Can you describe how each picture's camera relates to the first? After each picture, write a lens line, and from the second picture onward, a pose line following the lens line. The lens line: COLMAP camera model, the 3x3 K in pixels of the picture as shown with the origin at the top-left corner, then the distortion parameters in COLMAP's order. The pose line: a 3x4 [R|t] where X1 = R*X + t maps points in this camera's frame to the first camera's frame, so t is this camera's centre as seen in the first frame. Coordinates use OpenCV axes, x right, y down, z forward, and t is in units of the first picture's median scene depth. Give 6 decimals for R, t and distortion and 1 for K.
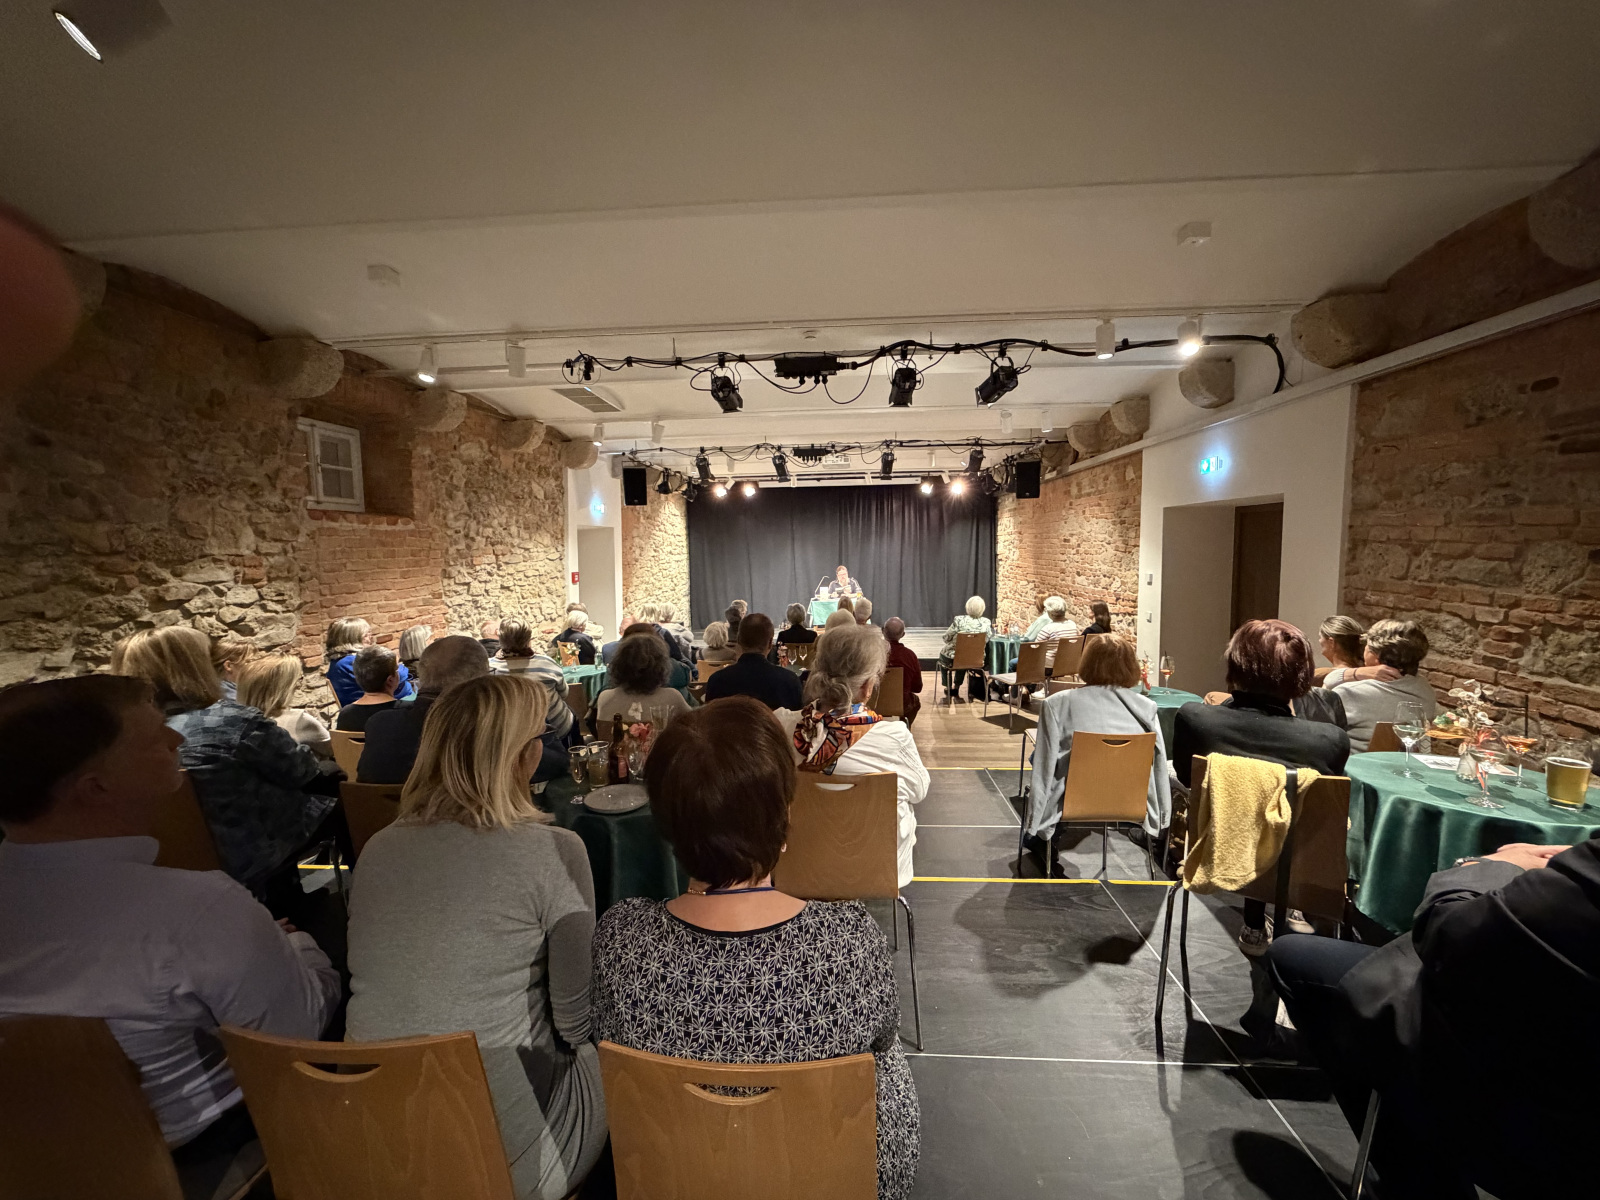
lens RADIAL K [[639.1, 0, 799.5], [0, 639.1, 600.6], [0, 0, 1]] dist [-0.000001, -0.000038]
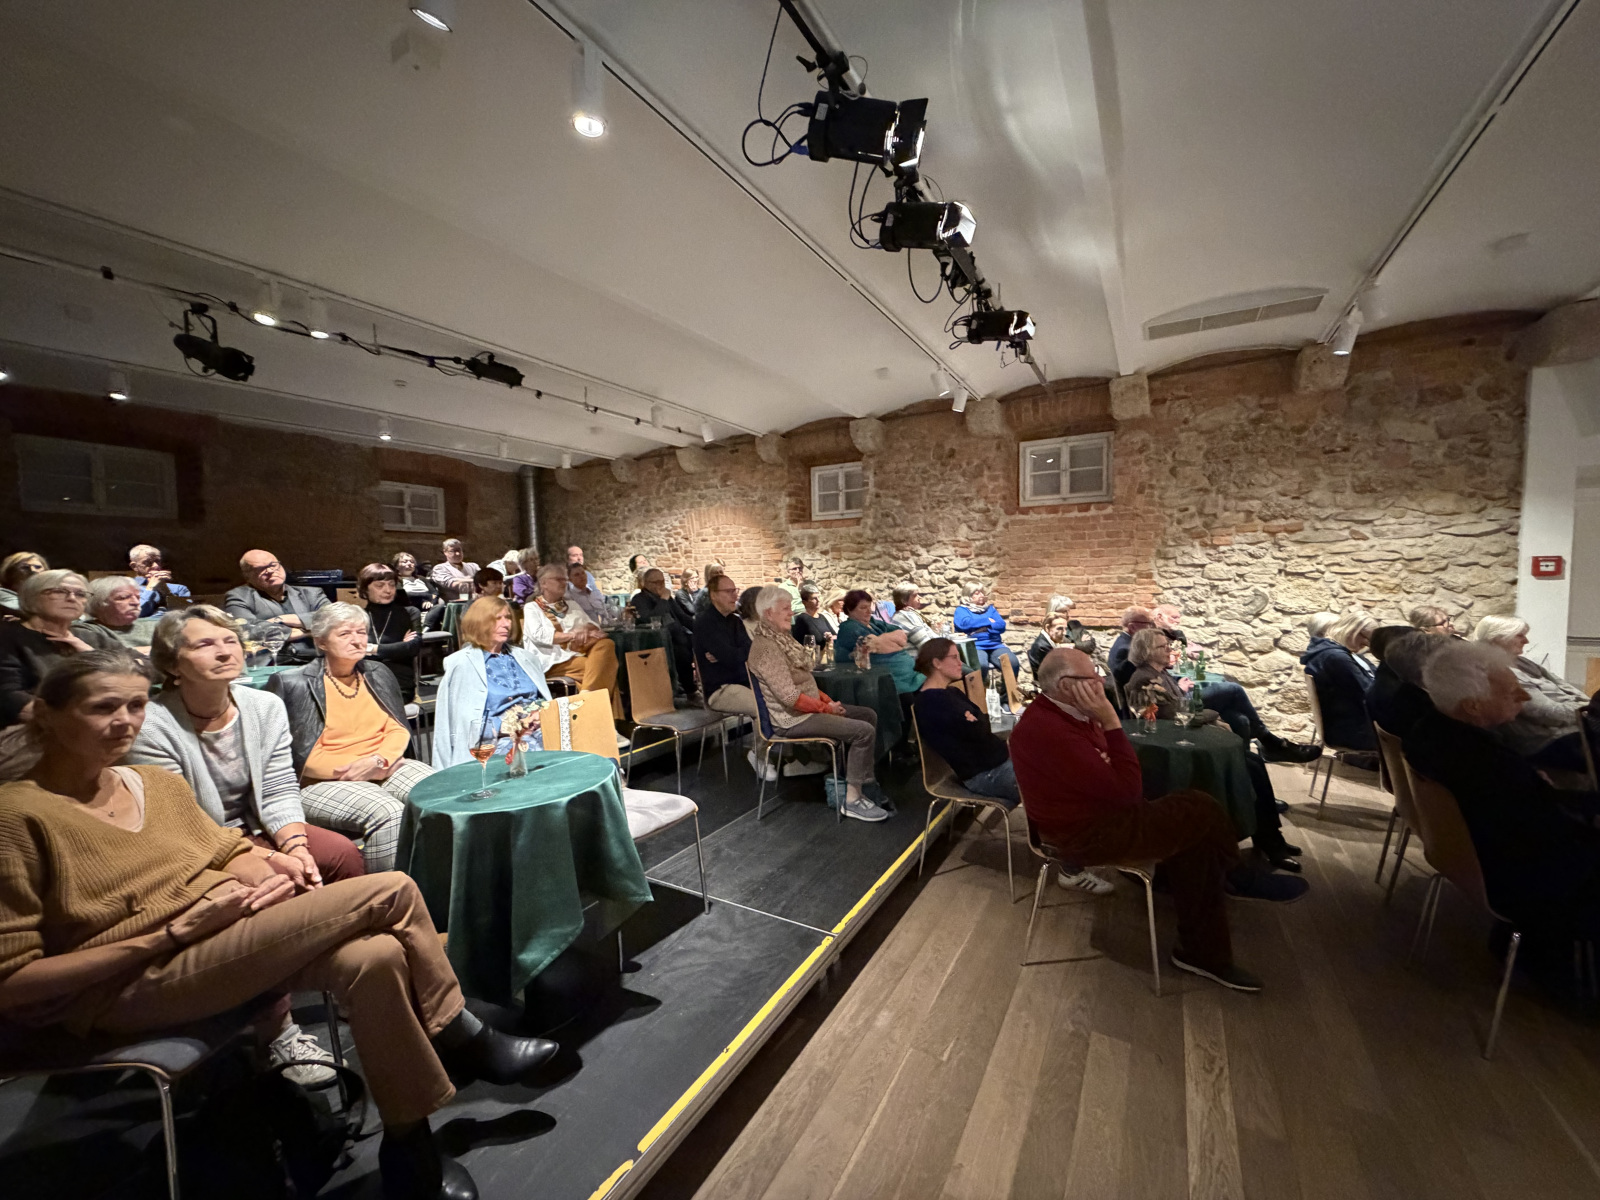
lens RADIAL K [[639.1, 0, 799.0], [0, 639.1, 603.0], [0, 0, 1]] dist [-0.000001, -0.000038]
pose [[-0.447755, 0.065107, -0.891783, 0.736541], [-0.052670, 0.993693, 0.098992, -0.043887], [0.892604, 0.091295, -0.441502, 1.183625]]
